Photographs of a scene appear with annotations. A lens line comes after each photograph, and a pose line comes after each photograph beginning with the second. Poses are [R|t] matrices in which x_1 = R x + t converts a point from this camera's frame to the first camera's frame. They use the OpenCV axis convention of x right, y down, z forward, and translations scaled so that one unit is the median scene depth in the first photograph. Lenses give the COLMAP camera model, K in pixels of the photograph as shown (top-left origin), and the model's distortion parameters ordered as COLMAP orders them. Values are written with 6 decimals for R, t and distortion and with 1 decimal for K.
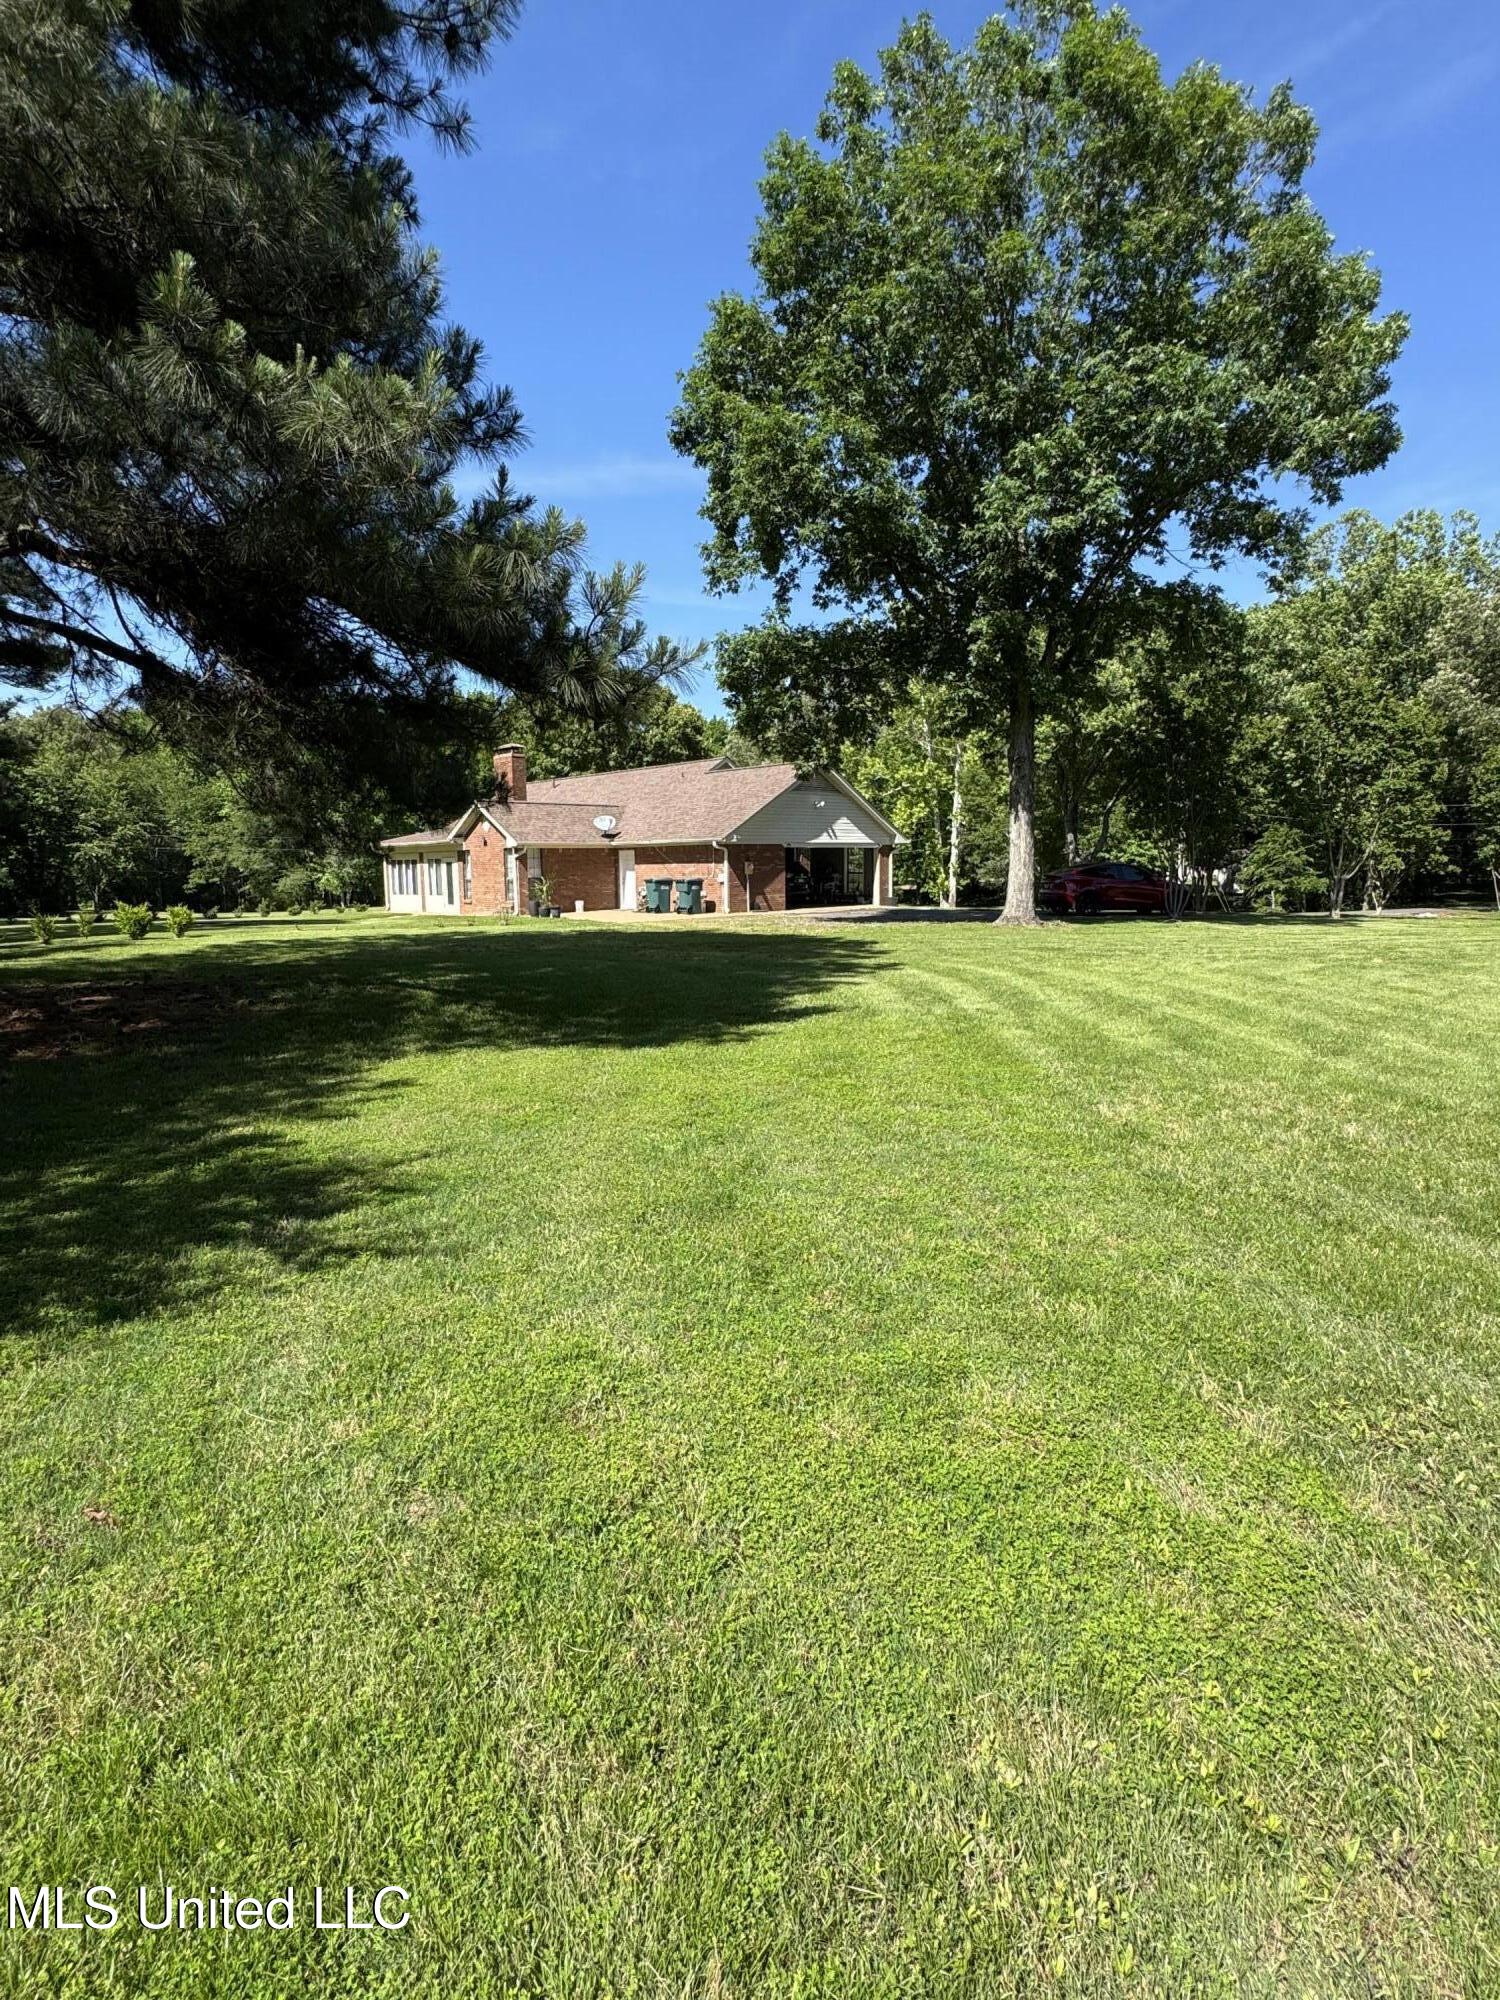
lens RADIAL K [[1046.4, 0, 750.0], [0, 1046.4, 1000.0], [0, 0, 1]] dist [0.000832, -0.000021]
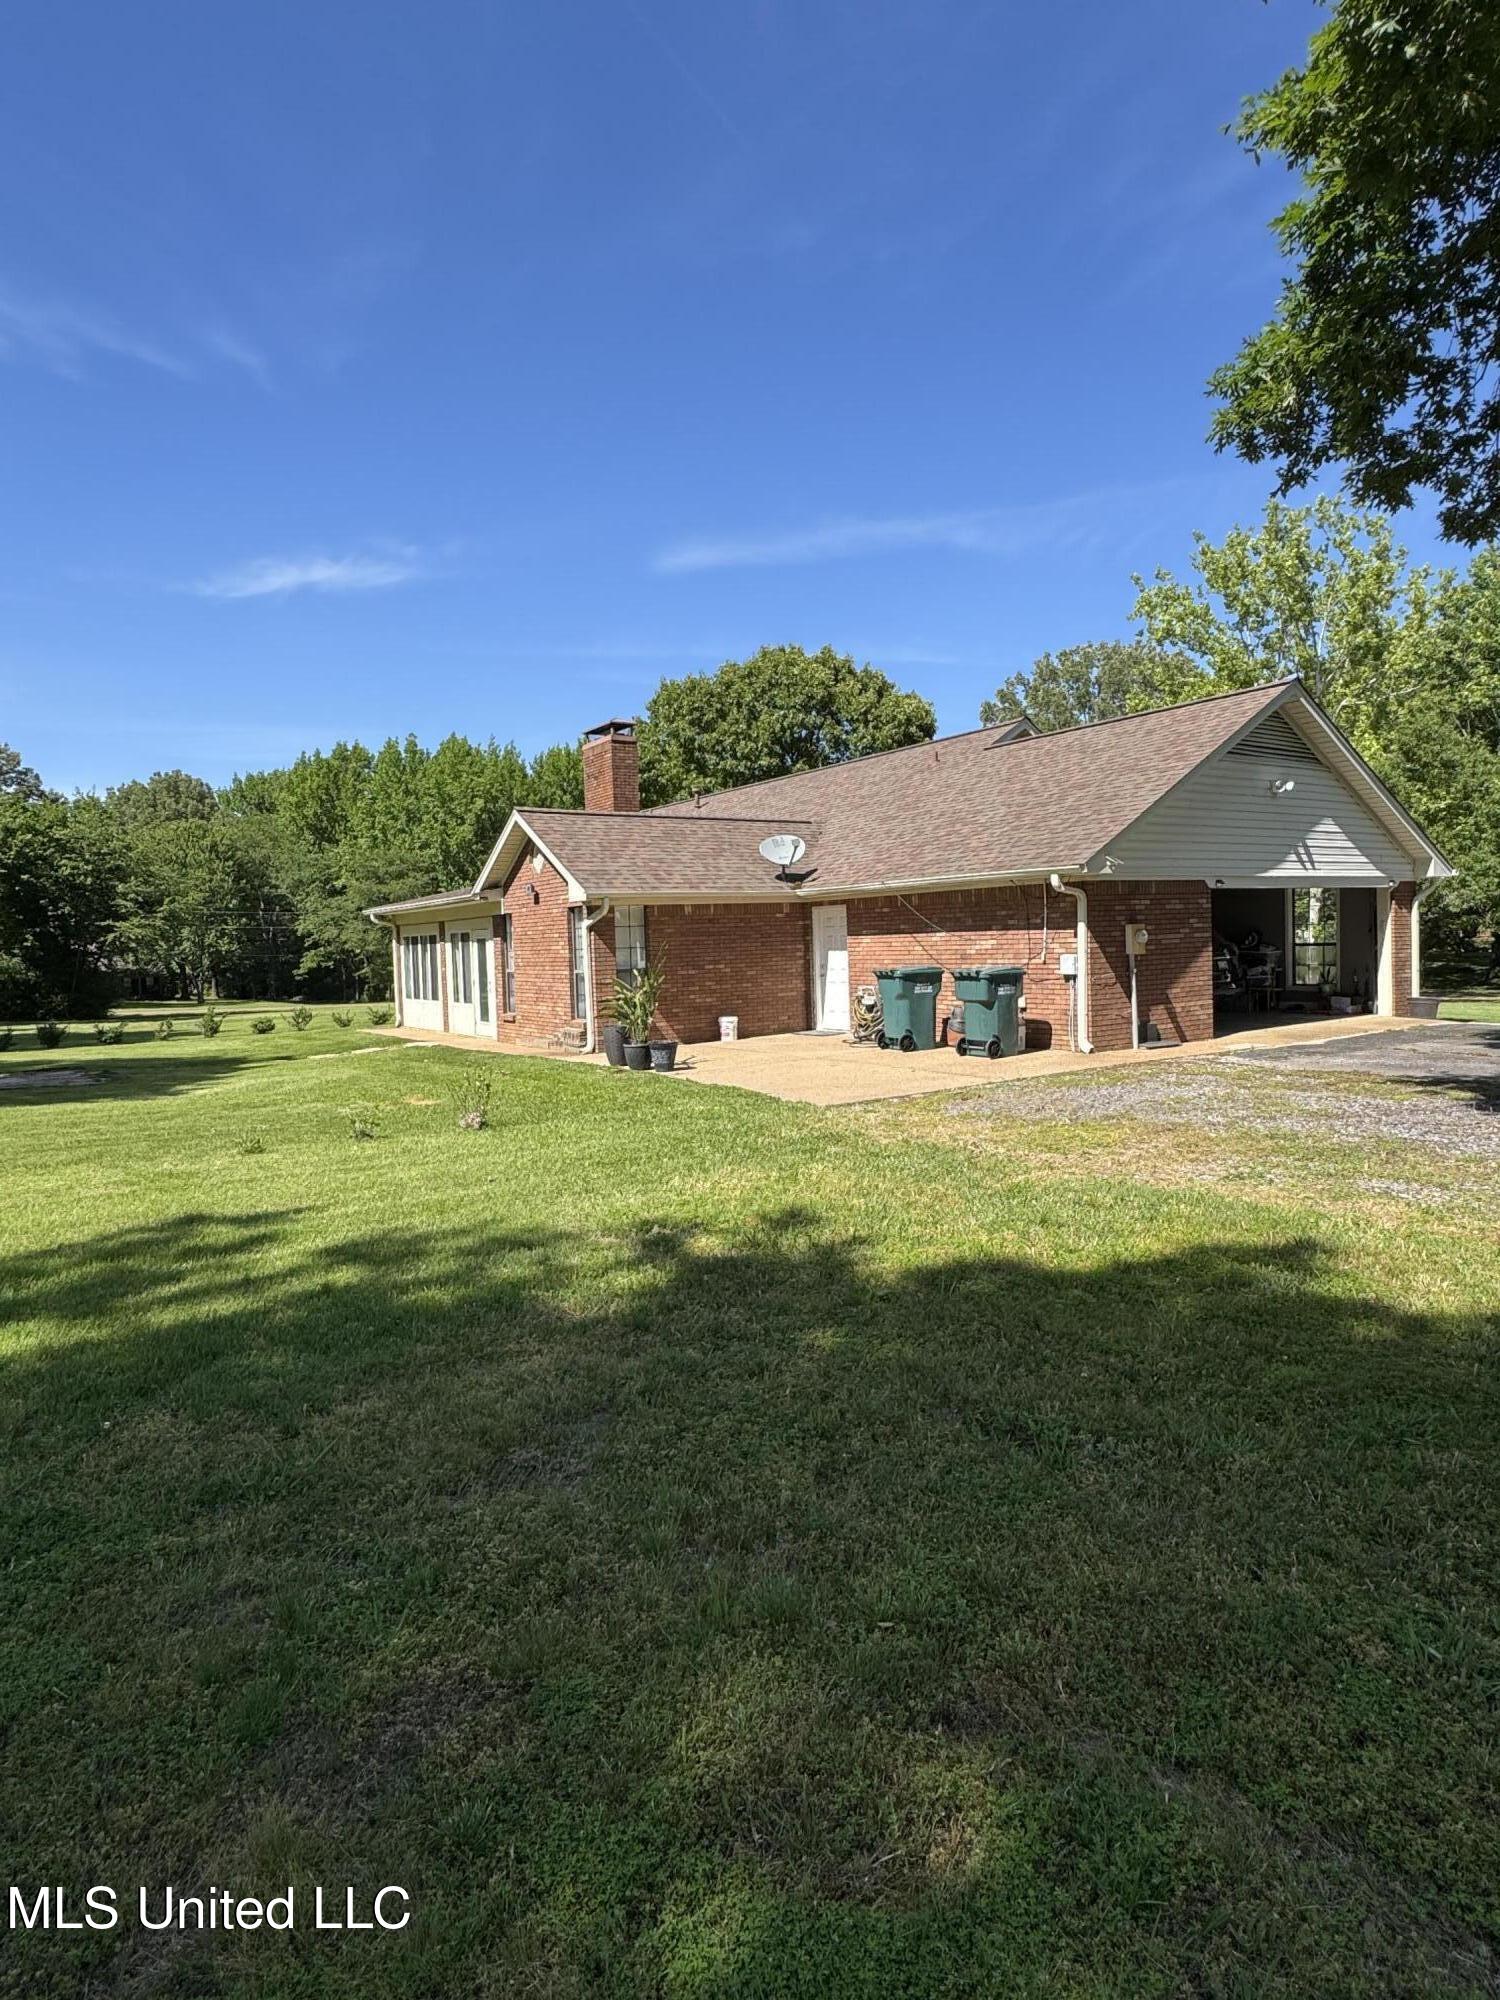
lens RADIAL K [[1115.3, 0, 750.0], [0, 1115.3, 1000.0], [0, 0, 1]] dist [-0.000973, -0.000189]
pose [[0.985230, -0.010287, -0.170930, -0.067904], [-0.001670, 0.997569, -0.069665, -0.066346], [0.171231, 0.068921, 0.982817, 0.505861]]
